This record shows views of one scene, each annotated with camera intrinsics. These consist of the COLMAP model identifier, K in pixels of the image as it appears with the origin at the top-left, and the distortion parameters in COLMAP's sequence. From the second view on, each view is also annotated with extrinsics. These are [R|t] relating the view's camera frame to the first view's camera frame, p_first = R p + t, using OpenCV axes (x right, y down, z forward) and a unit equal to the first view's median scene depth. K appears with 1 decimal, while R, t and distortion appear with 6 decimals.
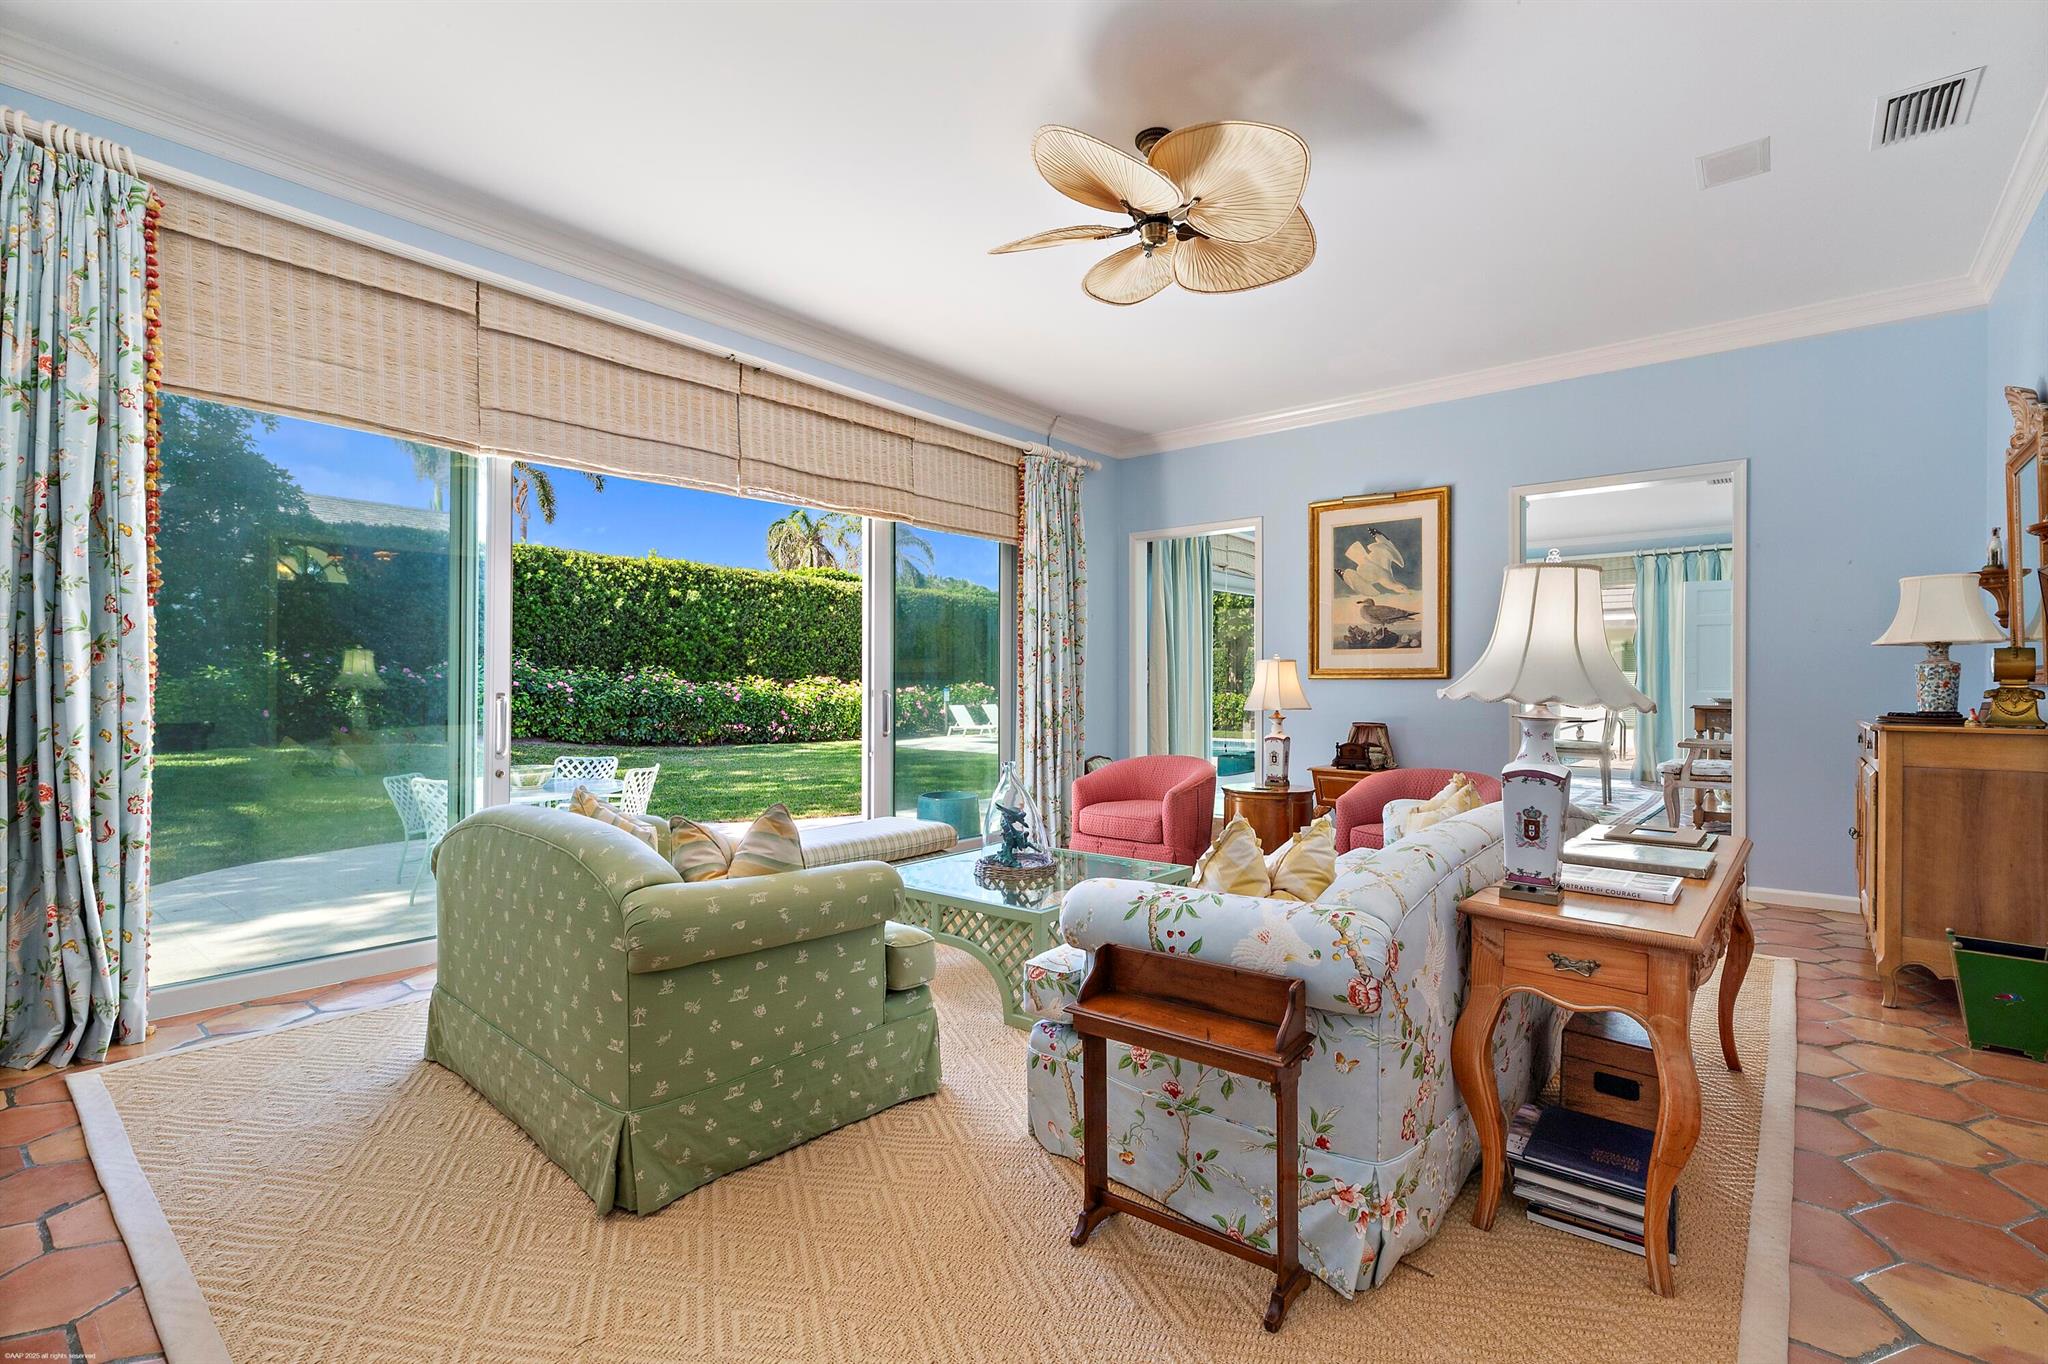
lens RADIAL K [[922.7, 0, 1024.0], [0, 922.7, 682.0], [0, 0, 1]] dist [0.000200, -0.000392]
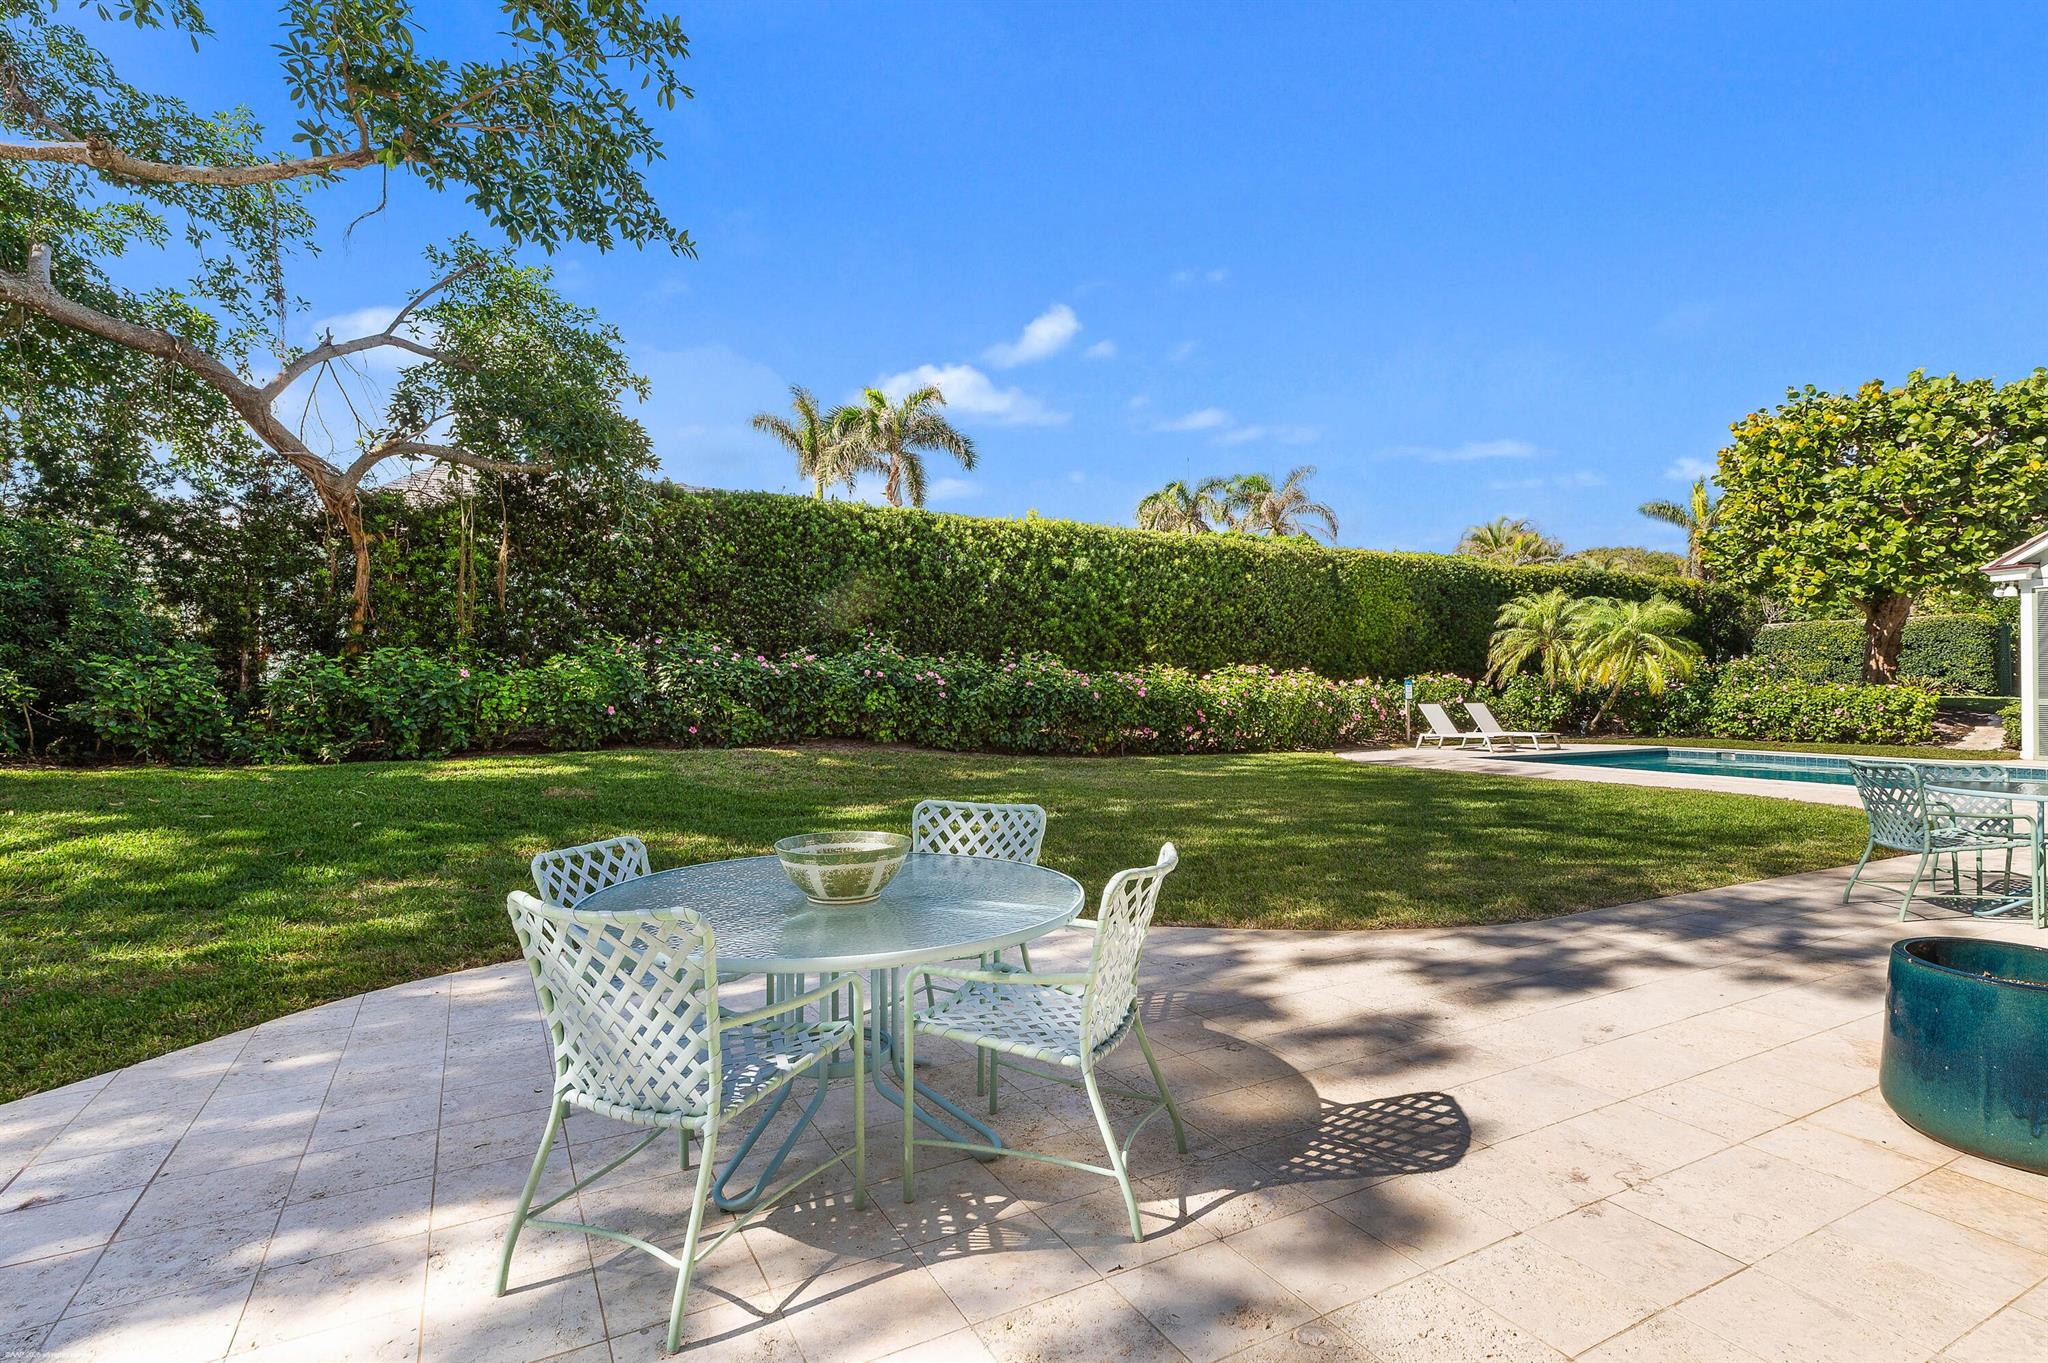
lens RADIAL K [[999.3, 0, 1024.0], [0, 999.3, 681.5], [0, 0, 1]] dist [0.021403, 0.000353]
pose [[0.930685, -0.007252, -0.365749, -0.116014], [0.007141, 0.999973, -0.001656, 0.009602], [0.365751, -0.001070, 0.930712, 0.234789]]
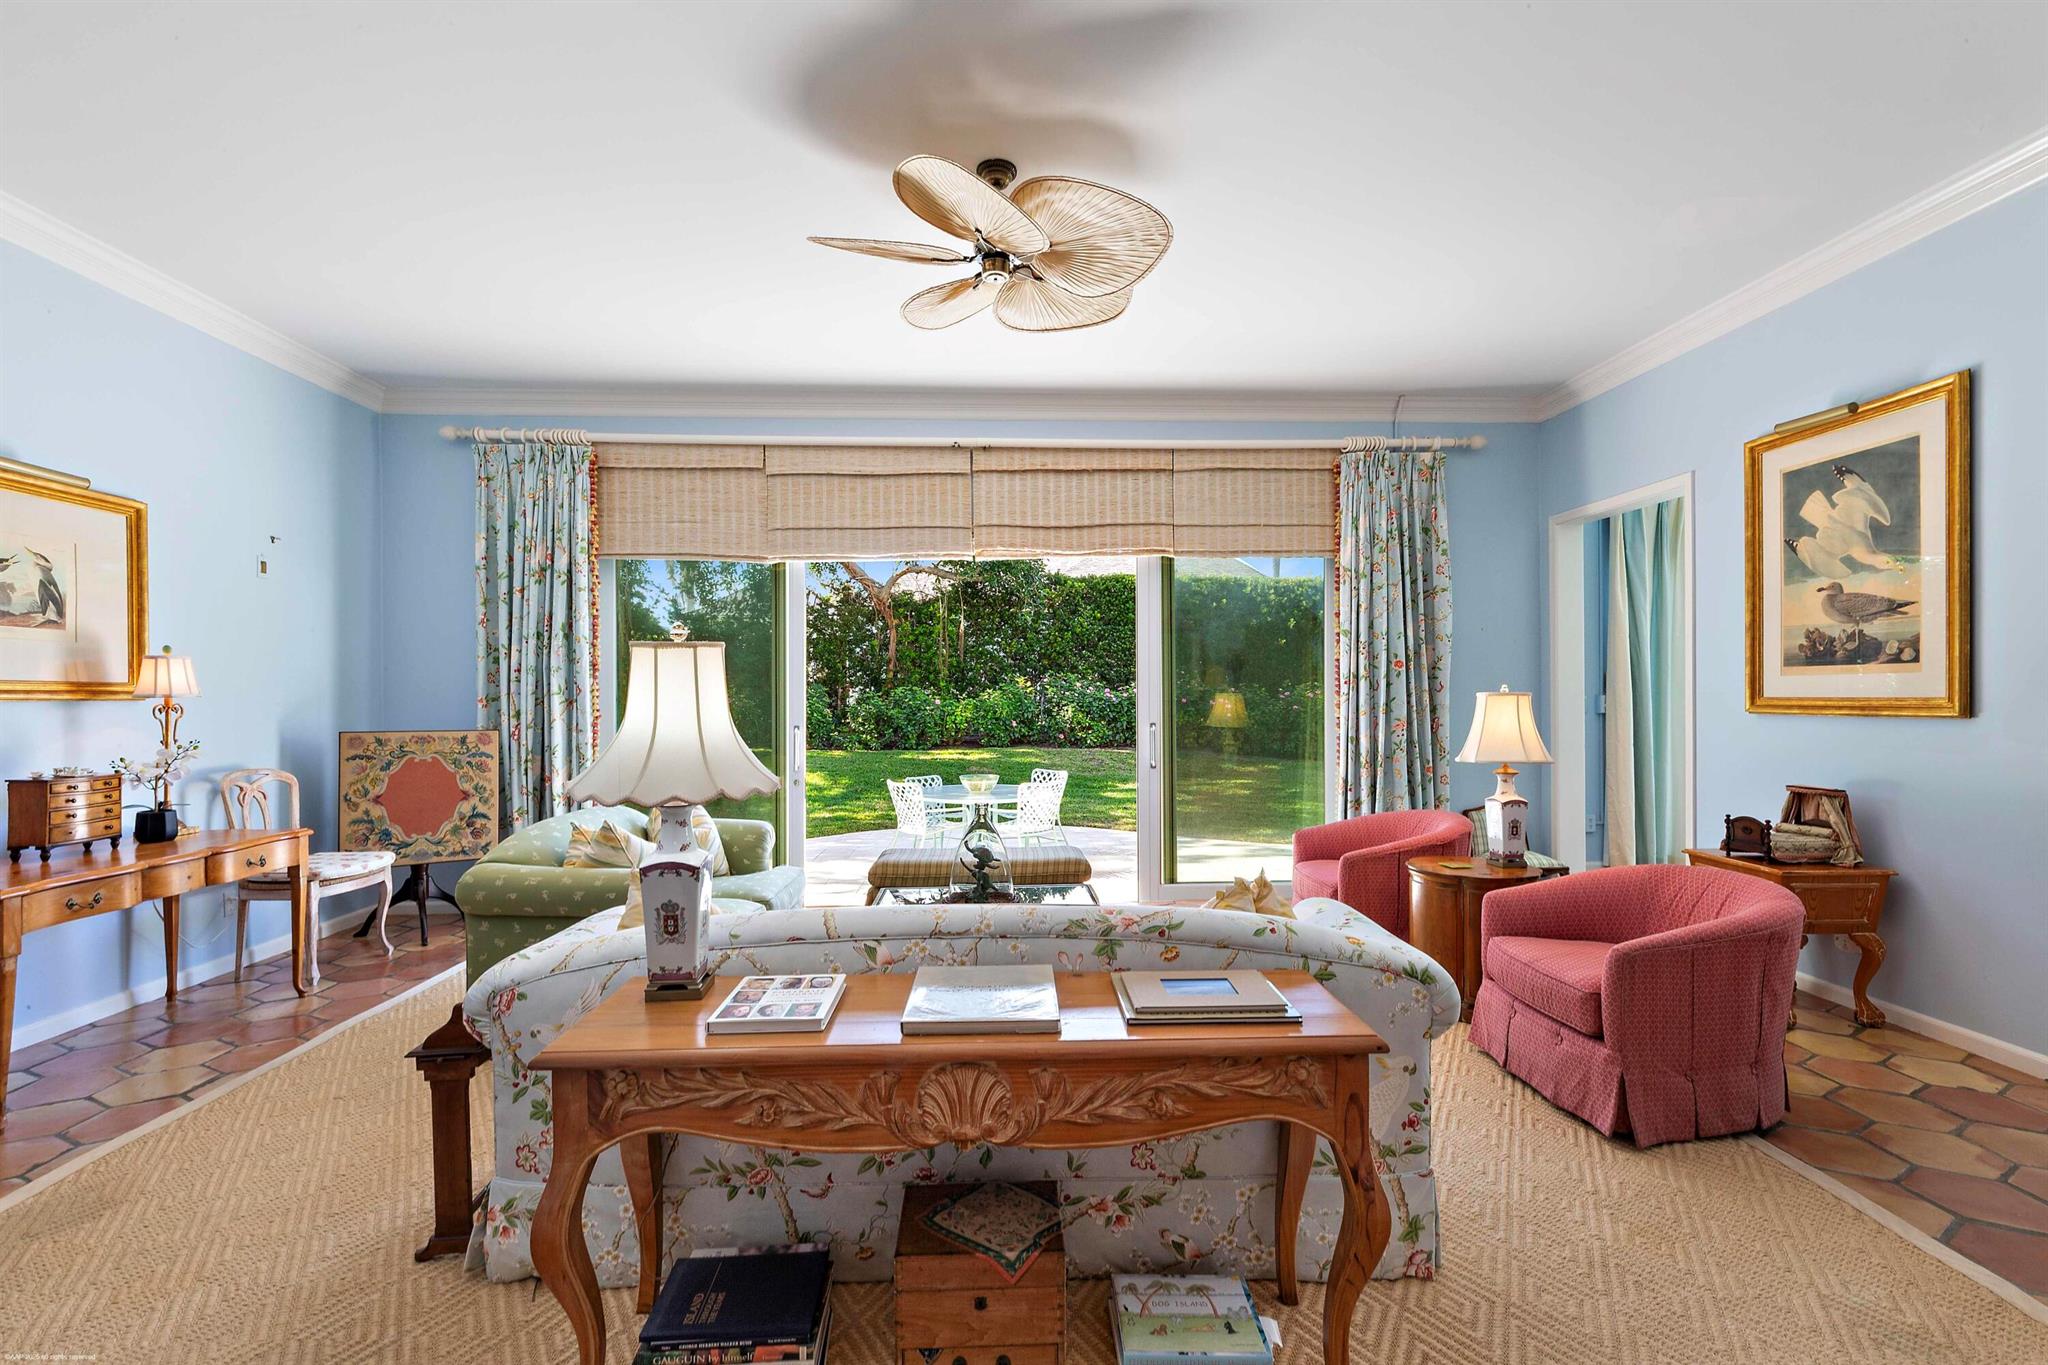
lens RADIAL K [[922.7, 0, 1024.0], [0, 922.7, 682.5], [0, 0, 1]] dist [0.000200, -0.000392]
pose [[0.670857, -0.015316, -0.741429, 0.164564], [0.008675, 0.999880, -0.012806, -0.007604], [0.741536, 0.002159, 0.670909, 0.070145]]
